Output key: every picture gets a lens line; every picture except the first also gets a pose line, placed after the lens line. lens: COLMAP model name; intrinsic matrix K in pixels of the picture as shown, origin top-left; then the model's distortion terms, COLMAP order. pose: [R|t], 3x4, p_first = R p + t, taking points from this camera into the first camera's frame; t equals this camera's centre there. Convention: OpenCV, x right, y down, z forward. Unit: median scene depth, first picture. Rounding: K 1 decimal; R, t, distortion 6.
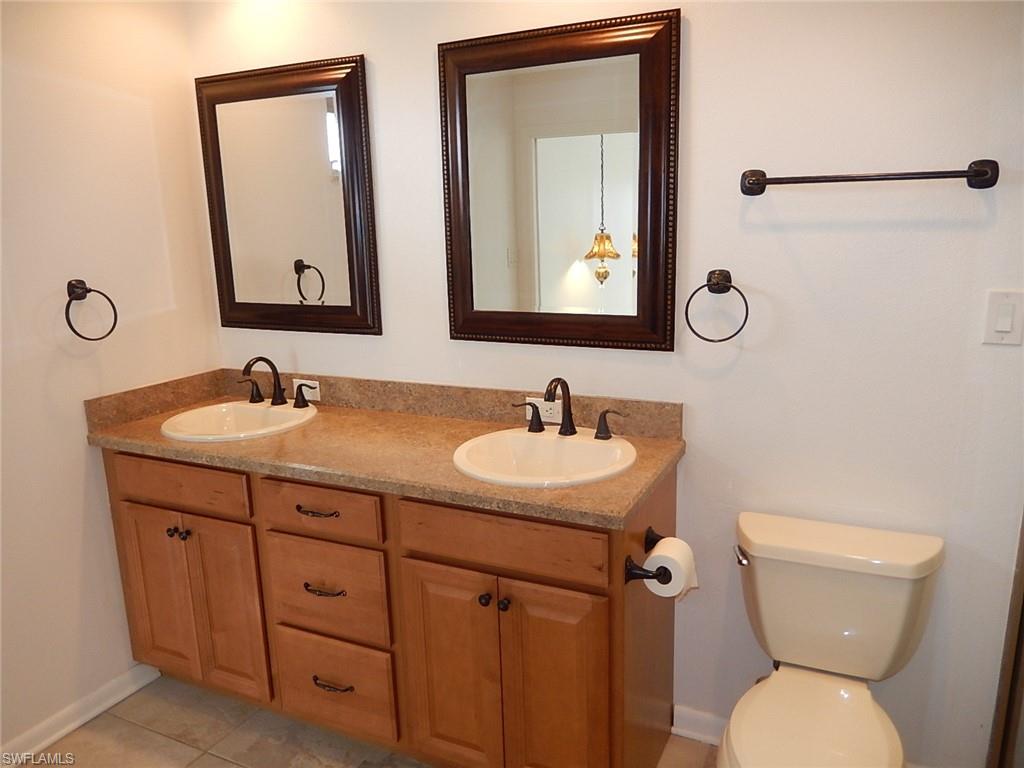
lens RADIAL K [[701.5, 0, 513.1], [0, 701.5, 395.3], [0, 0, 1]] dist [-0.035884, 0.001554]
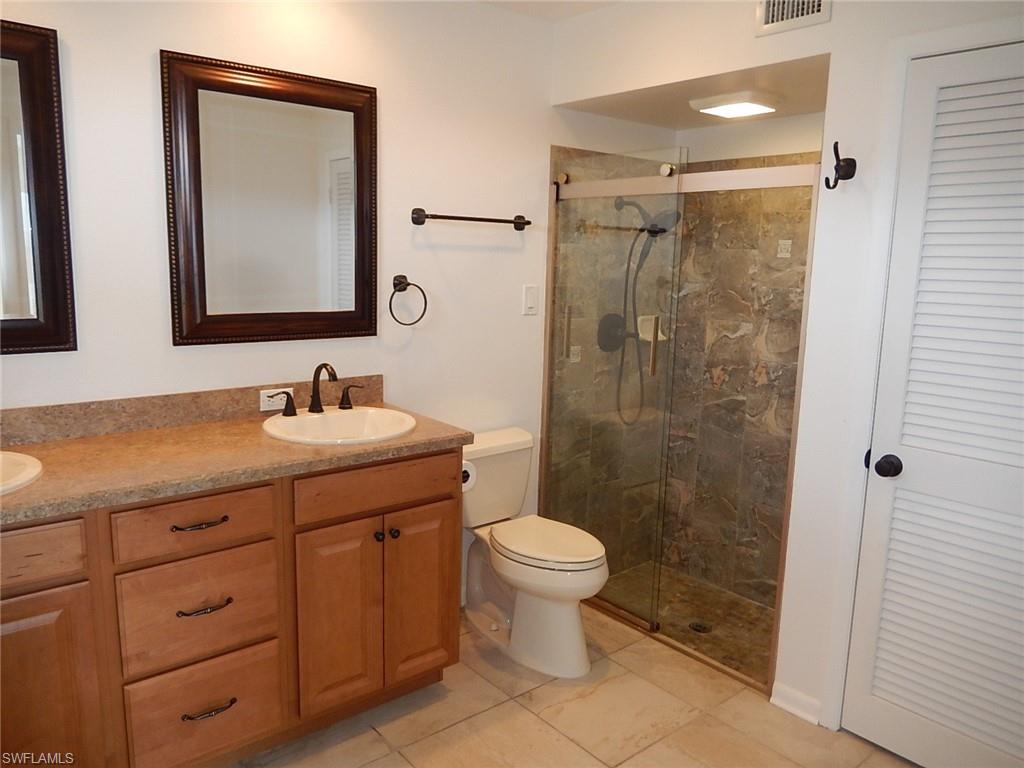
lens RADIAL K [[756.5, 0, 509.7], [0, 756.5, 386.0], [0, 0, 1]] dist [-0.006580, -0.020526]
pose [[0.438439, -0.125350, 0.889977, -0.960190], [0.163933, 0.984768, 0.057942, -0.010046], [-0.883684, 0.120492, 0.452310, 0.130705]]
